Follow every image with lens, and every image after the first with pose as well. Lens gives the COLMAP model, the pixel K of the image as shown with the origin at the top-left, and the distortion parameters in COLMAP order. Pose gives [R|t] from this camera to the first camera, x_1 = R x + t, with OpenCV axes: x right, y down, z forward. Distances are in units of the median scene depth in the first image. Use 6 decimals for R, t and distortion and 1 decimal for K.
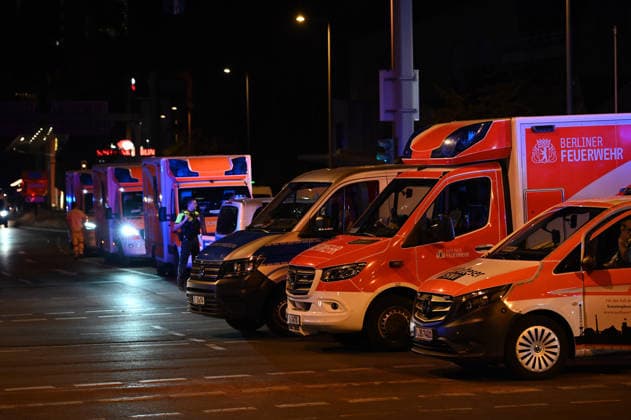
lens RADIAL K [[1287.5, 0, 315.5], [0, 1287.5, 210.0], [0, 0, 1]] dist [0.044129, -0.030900]
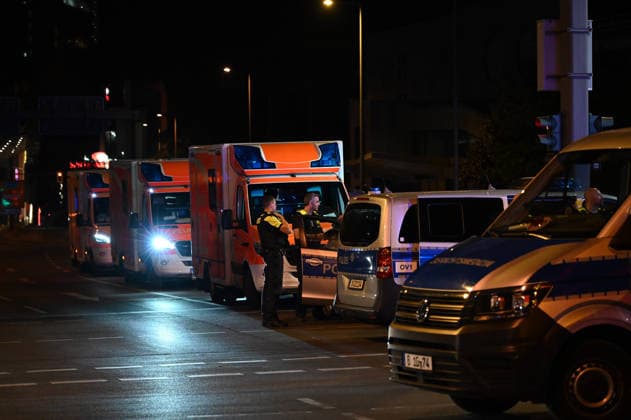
lens RADIAL K [[1287.5, 0, 315.5], [0, 1287.5, 210.0], [0, 0, 1]] dist [0.044129, -0.030900]
pose [[0.999617, 0.004552, 0.027293, -0.087415], [-0.004185, 0.999900, -0.013501, 0.007440], [-0.027352, 0.013381, 0.999536, 0.263556]]
